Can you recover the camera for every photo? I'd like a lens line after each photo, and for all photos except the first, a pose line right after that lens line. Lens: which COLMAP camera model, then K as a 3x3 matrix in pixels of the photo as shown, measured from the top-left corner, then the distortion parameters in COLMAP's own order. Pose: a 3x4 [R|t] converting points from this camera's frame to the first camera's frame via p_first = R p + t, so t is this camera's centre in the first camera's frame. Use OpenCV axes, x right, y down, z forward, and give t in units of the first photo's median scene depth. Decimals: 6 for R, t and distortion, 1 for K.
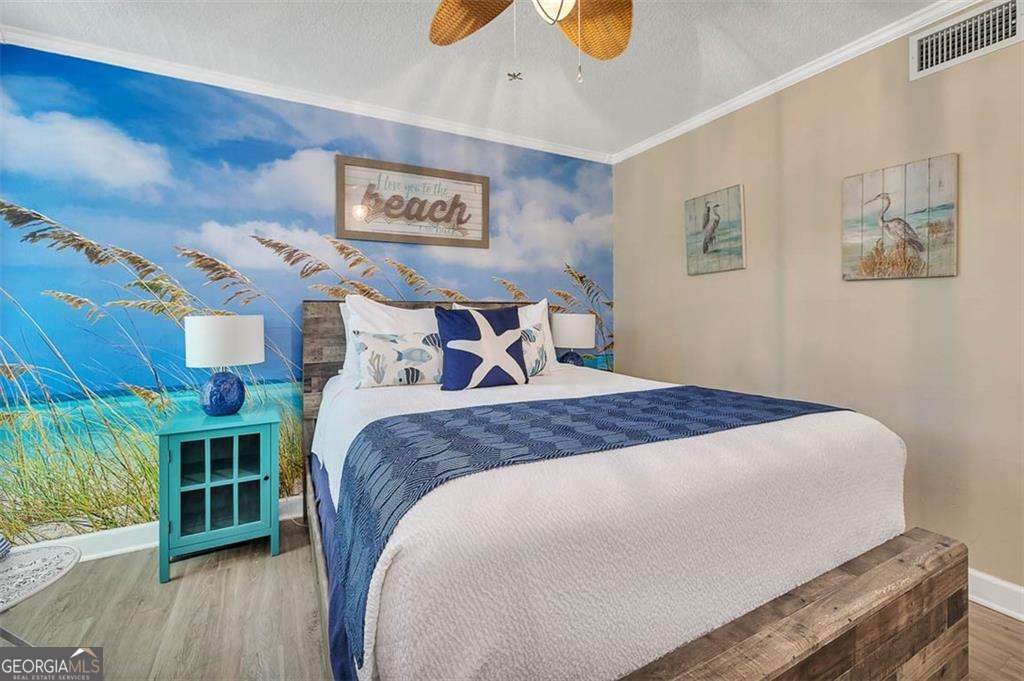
lens RADIAL K [[435.9, 0, 509.9], [0, 435.9, 317.1], [0, 0, 1]] dist [-0.003185, -0.000109]
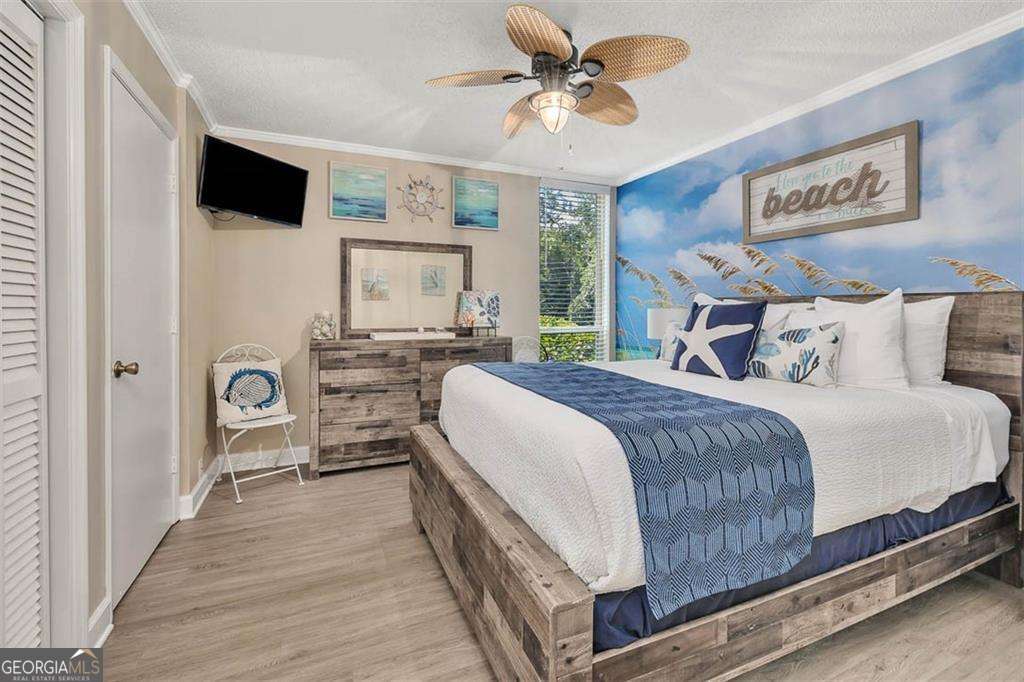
lens RADIAL K [[435.9, 0, 506.9], [0, 435.9, 306.6], [0, 0, 1]] dist [-0.003185, -0.000109]
pose [[-0.072988, 0.003441, -0.997327, 0.796736], [-0.012720, 0.999910, 0.004381, -0.008342], [0.997252, 0.013006, -0.072938, 0.421109]]
